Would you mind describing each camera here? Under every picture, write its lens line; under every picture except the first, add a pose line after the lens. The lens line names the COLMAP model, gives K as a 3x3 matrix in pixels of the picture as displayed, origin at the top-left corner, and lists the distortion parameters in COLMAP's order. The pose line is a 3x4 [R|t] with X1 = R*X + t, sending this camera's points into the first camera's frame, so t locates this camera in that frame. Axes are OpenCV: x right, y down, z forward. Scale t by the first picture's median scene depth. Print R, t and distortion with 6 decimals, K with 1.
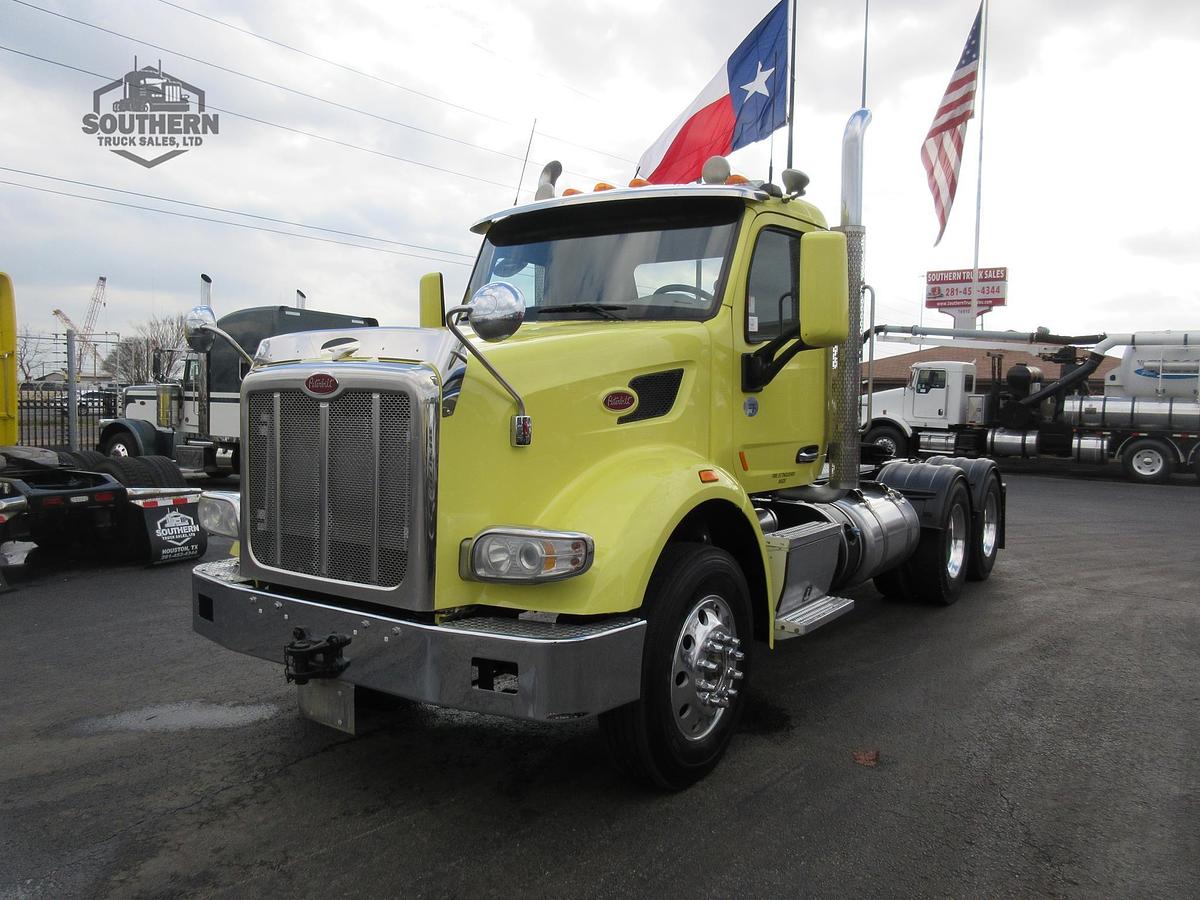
lens RADIAL K [[928.9, 0, 590.6], [0, 928.9, 452.0], [0, 0, 1]] dist [0.004366, 0.012750]
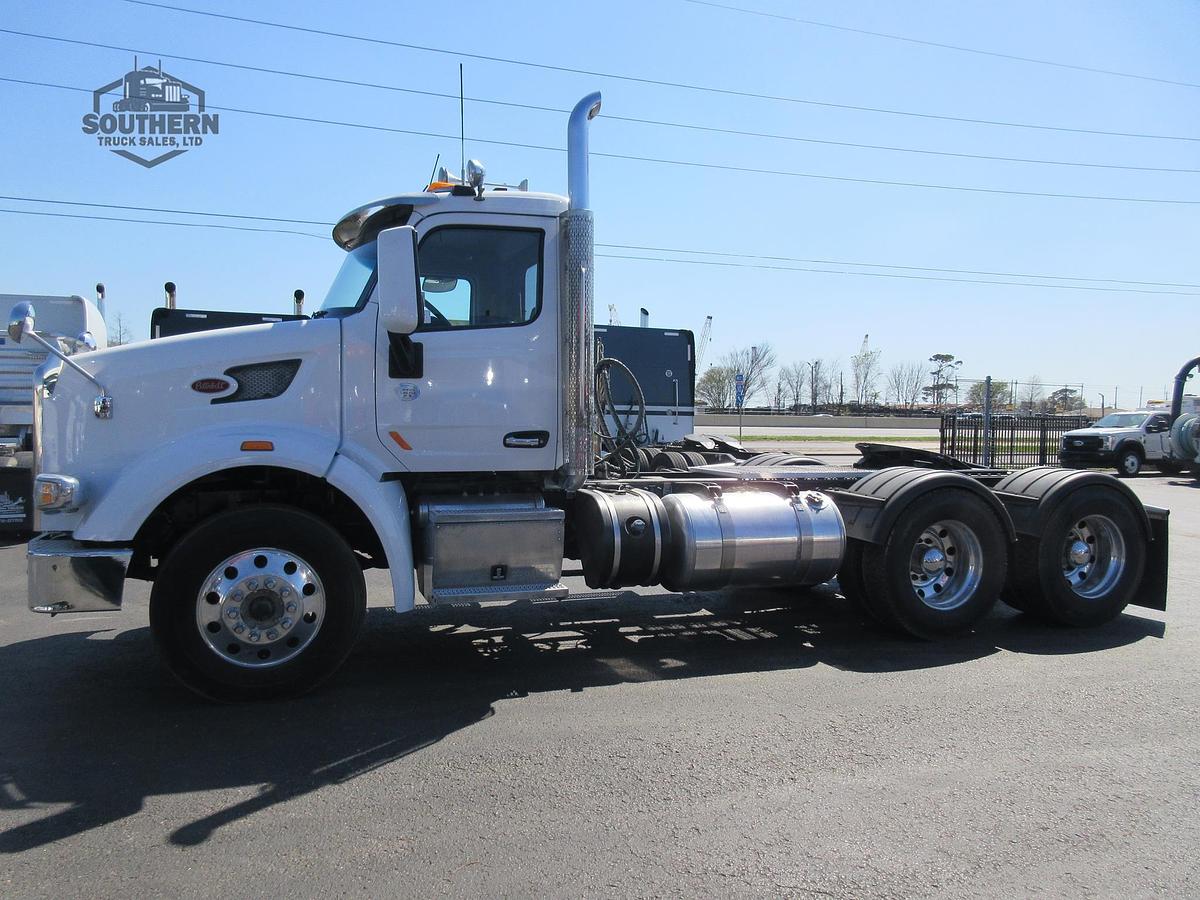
lens RADIAL K [[928.9, 0, 606.0], [0, 928.9, 448.5], [0, 0, 1]] dist [0.004366, 0.012750]
pose [[0.809702, 0.013622, -0.586683, 1.179563], [-0.031781, 0.999281, -0.020660, 0.038664], [0.585980, 0.035373, 0.809553, 0.286920]]
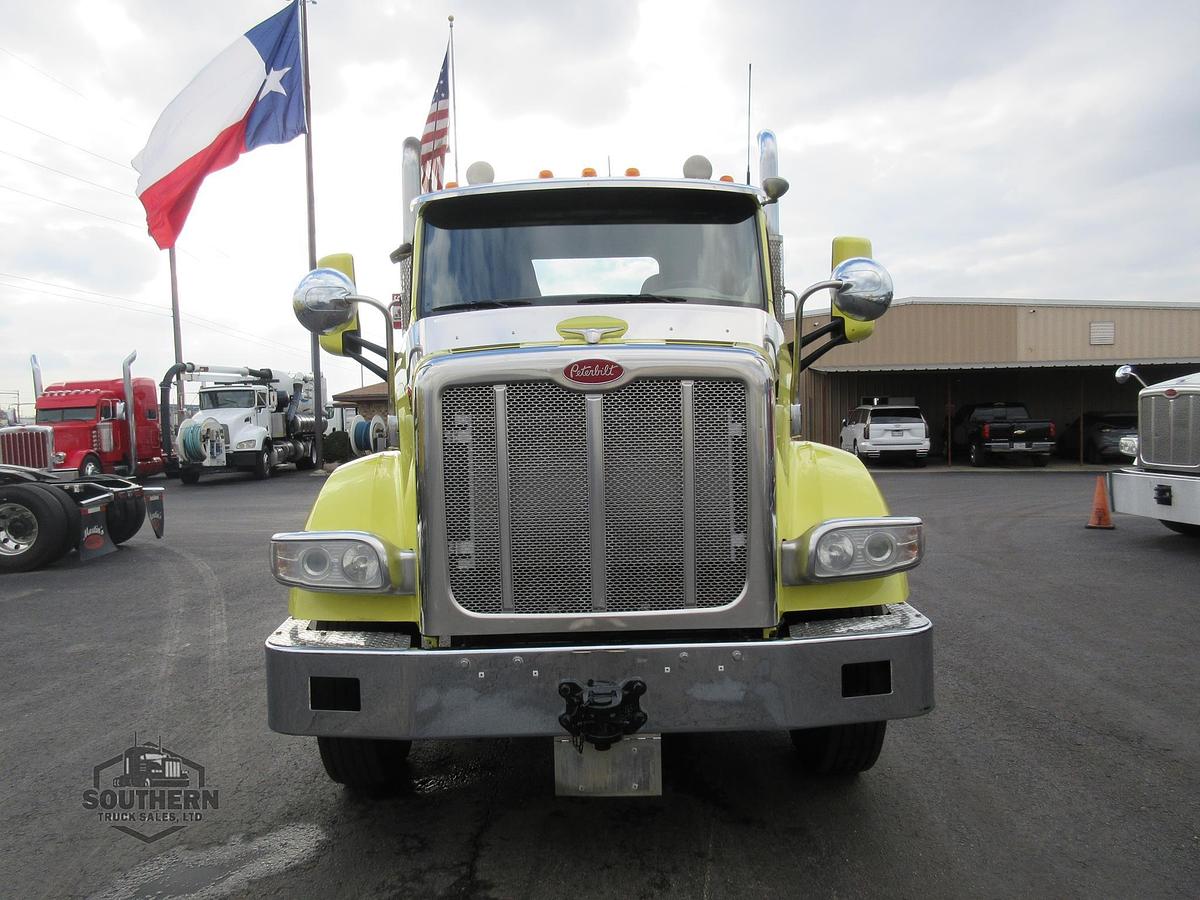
lens RADIAL K [[928.9, 0, 602.7], [0, 928.9, 445.1], [0, 0, 1]] dist [0.004366, 0.012750]
pose [[0.813776, -0.053413, 0.578719, -0.688848], [0.071198, 0.997430, -0.008059, -0.002583], [-0.576801, 0.047762, 0.815487, 0.310430]]
